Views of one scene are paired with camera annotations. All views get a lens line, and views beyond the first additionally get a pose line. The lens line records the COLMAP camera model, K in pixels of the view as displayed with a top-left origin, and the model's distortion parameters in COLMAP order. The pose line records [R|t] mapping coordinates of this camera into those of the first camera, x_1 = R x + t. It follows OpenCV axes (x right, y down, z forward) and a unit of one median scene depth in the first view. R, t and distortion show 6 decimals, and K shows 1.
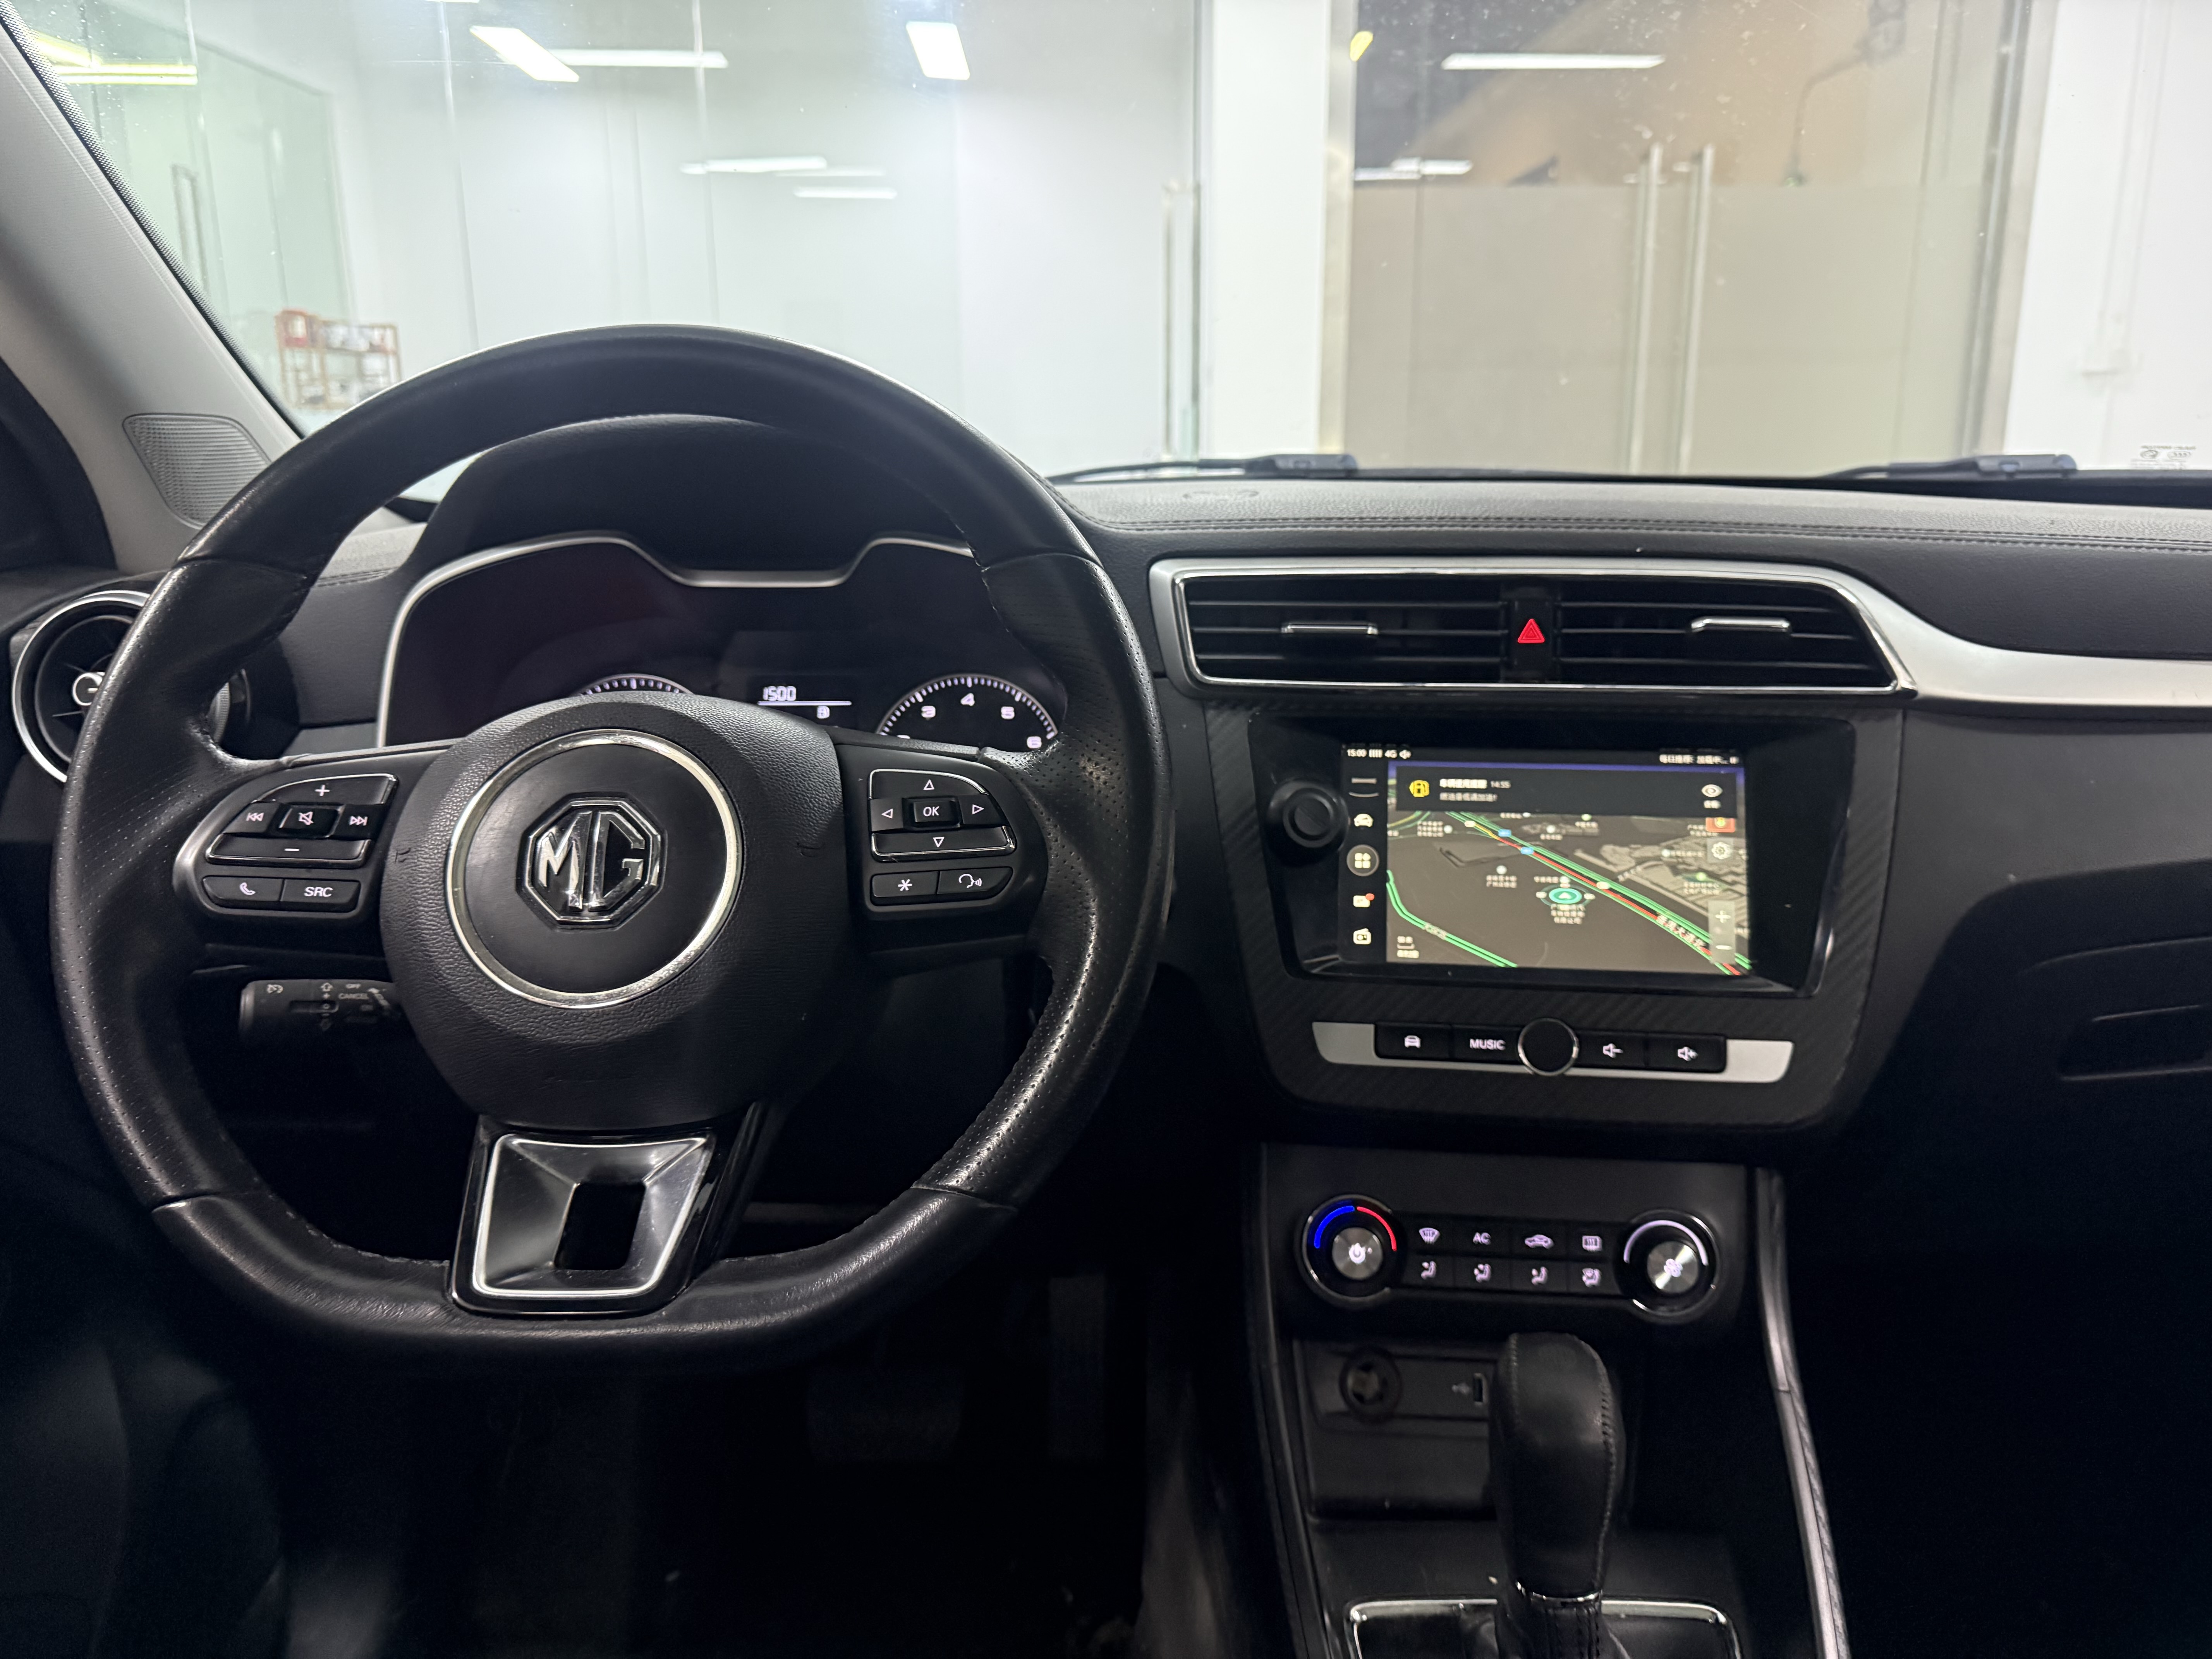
lens RADIAL K [[1543.2, 0, 1102.0], [0, 1543.2, 843.6], [0, 0, 1]] dist [0.123297, -0.189779]
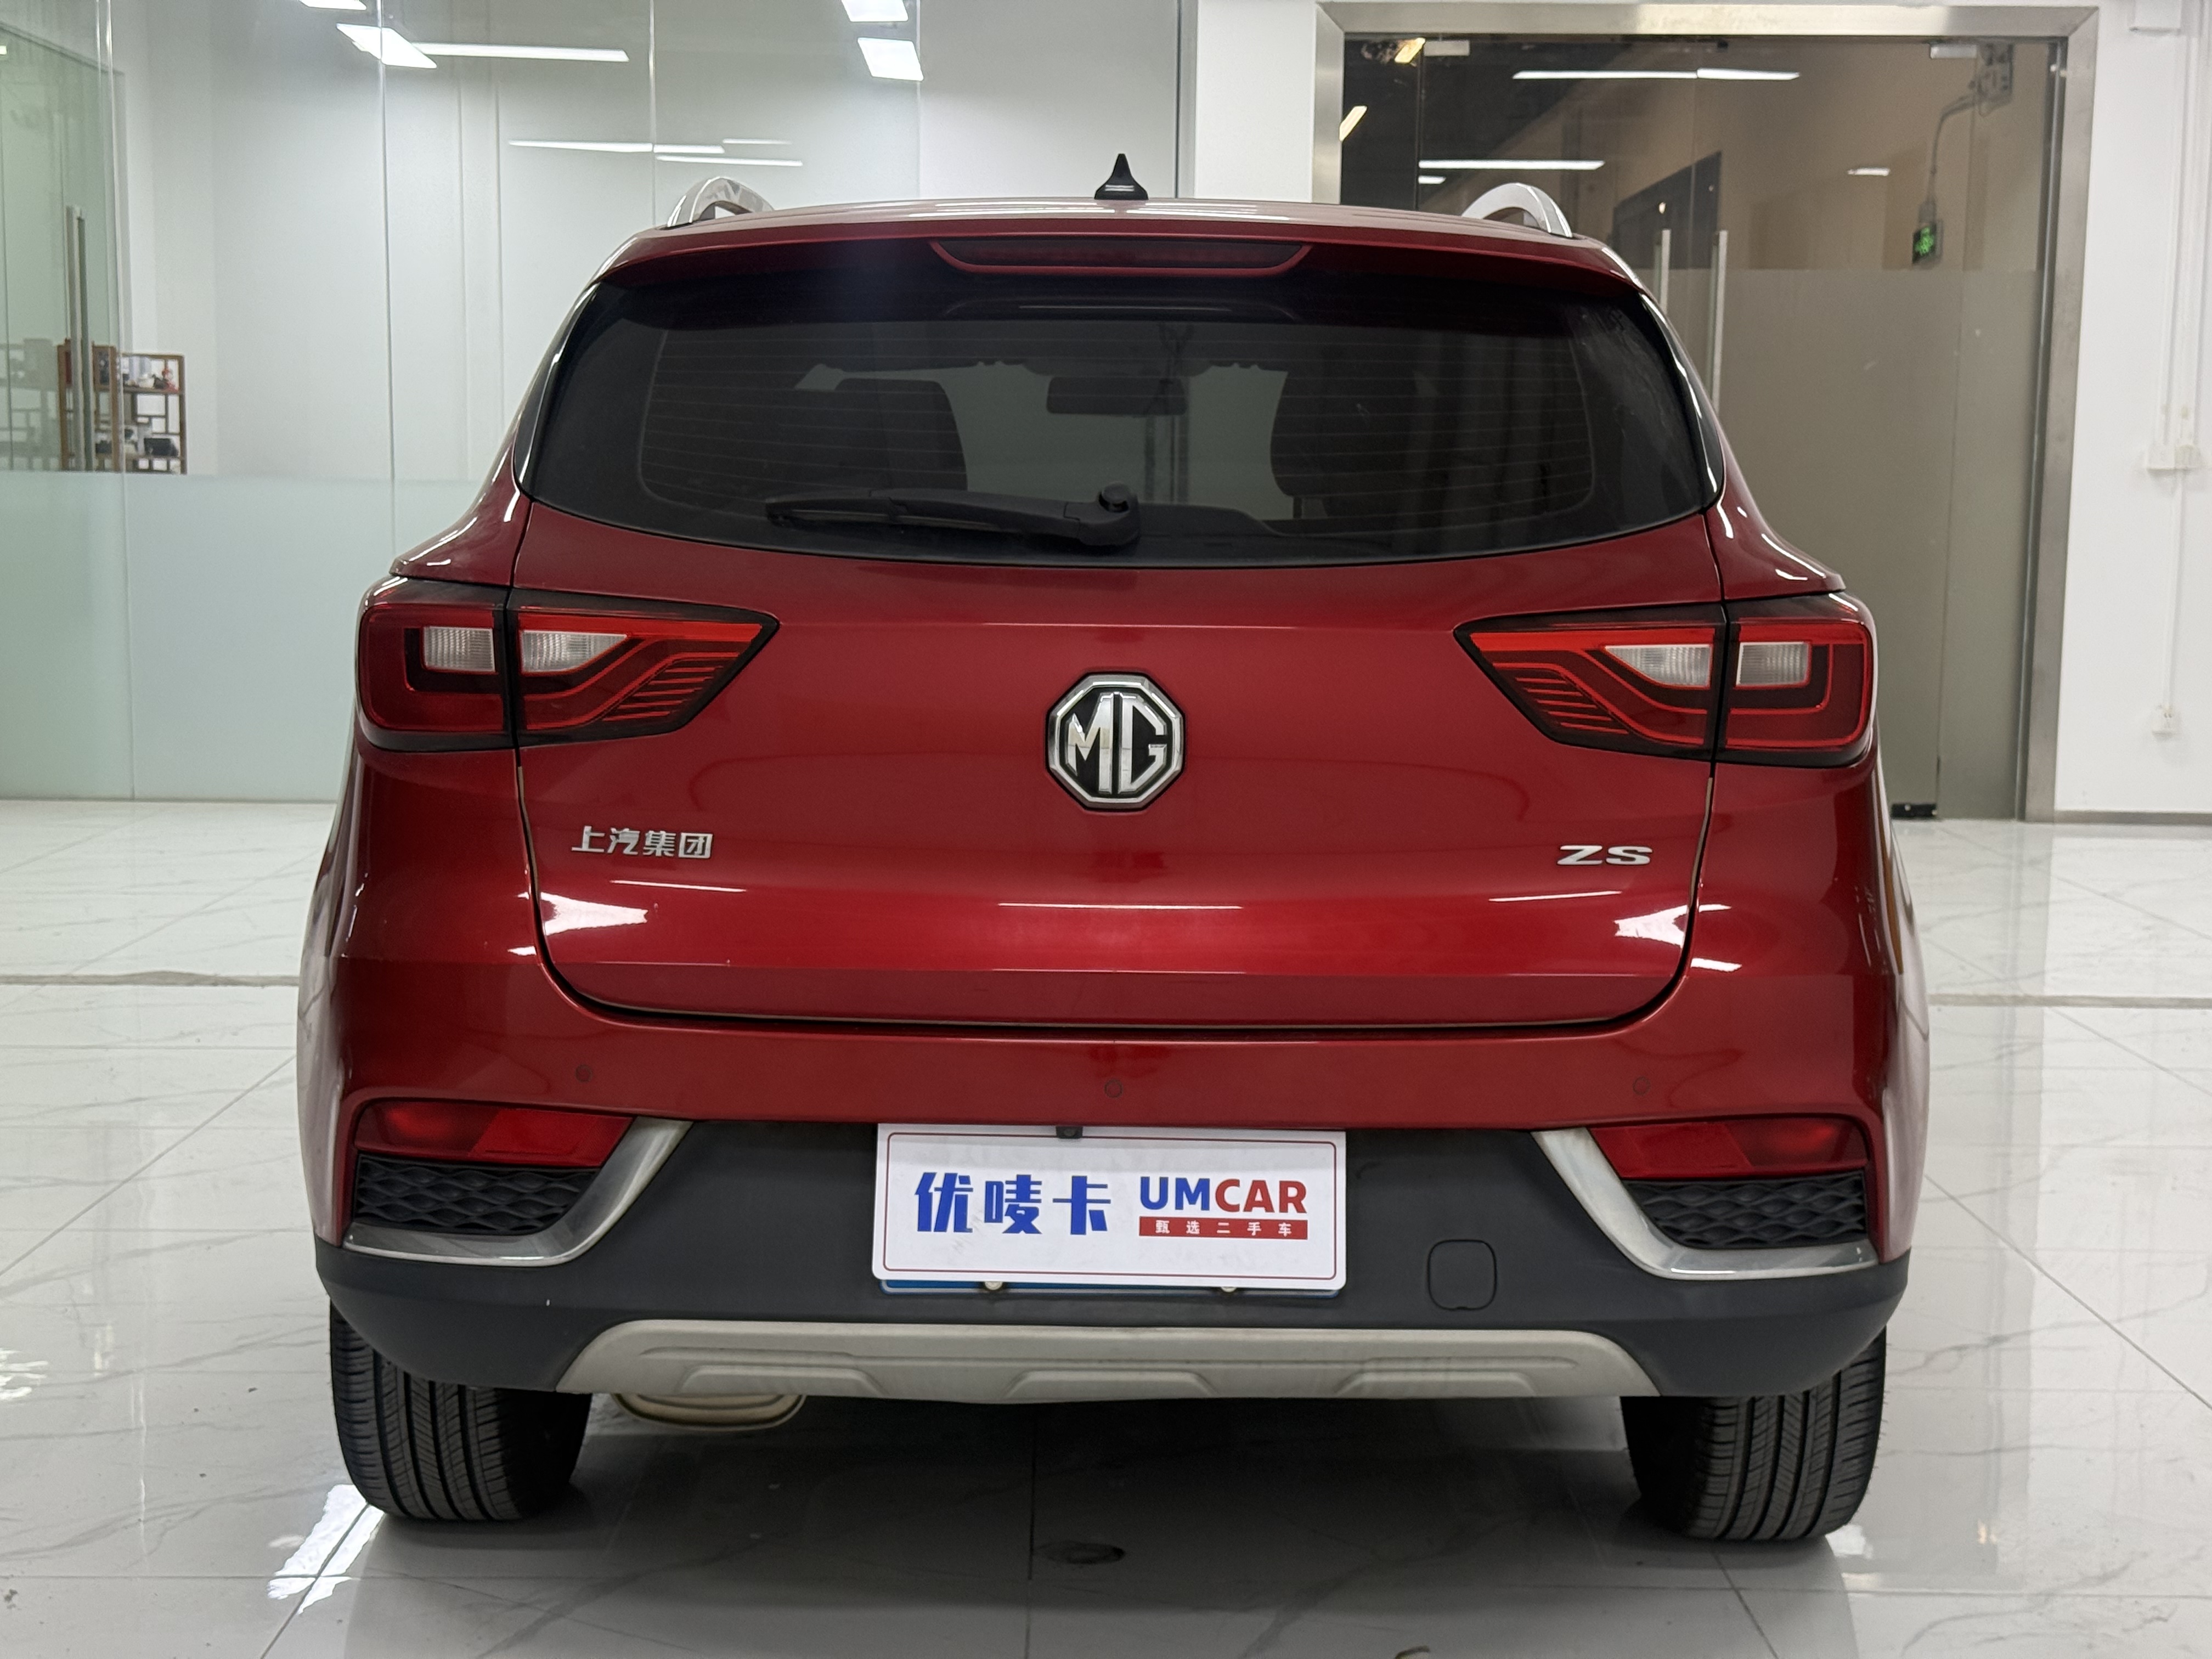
lens RADIAL K [[3141.1, 0, 1106.0], [0, 3141.1, 829.5], [0, 0, 1]] dist [0.128751, -0.105200]
pose [[0.999769, 0.021443, -0.001625, 0.243664], [-0.021446, 0.988564, -0.149270, 1.624793], [-0.001594, 0.149271, 0.988795, -6.641143]]
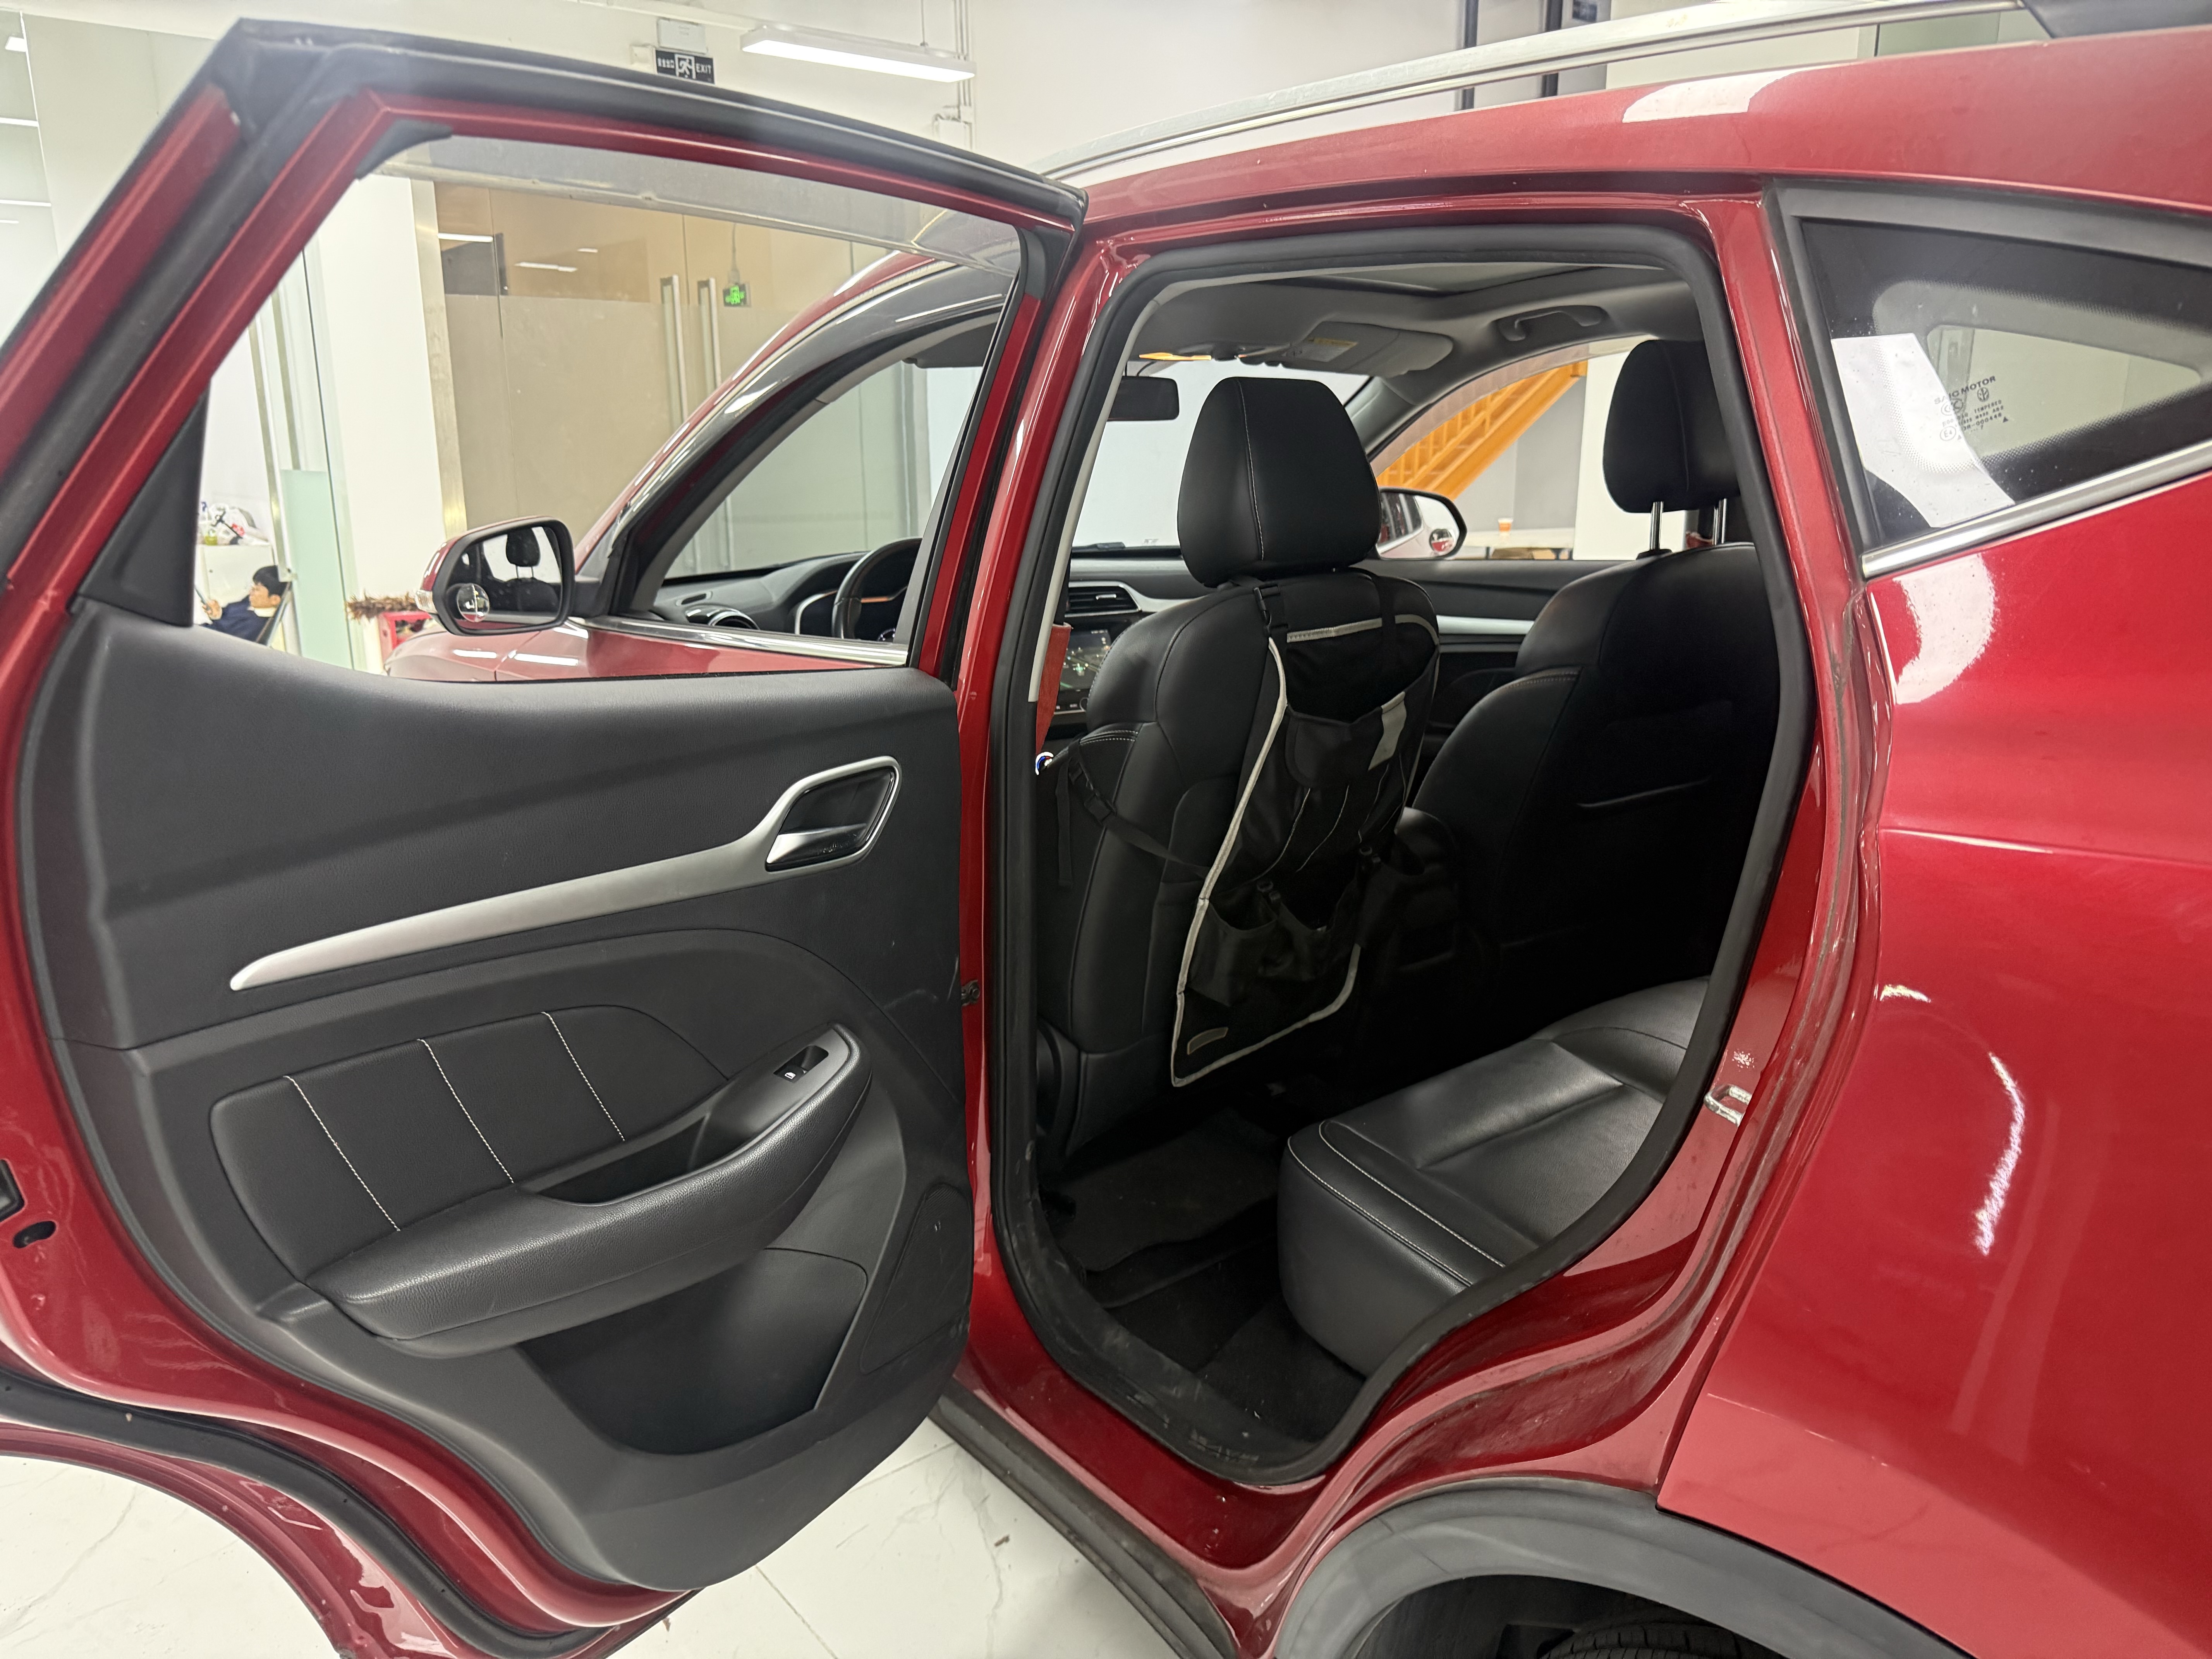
lens RADIAL K [[1572.7, 0, 1106.0], [0, 1572.7, 829.5], [0, 0, 1]] dist [0.045059, -0.128119]
pose [[0.778526, -0.148186, 0.609868, -2.043195], [0.163045, 0.986117, 0.031473, 0.302612], [-0.606064, 0.074934, 0.791878, -2.003511]]
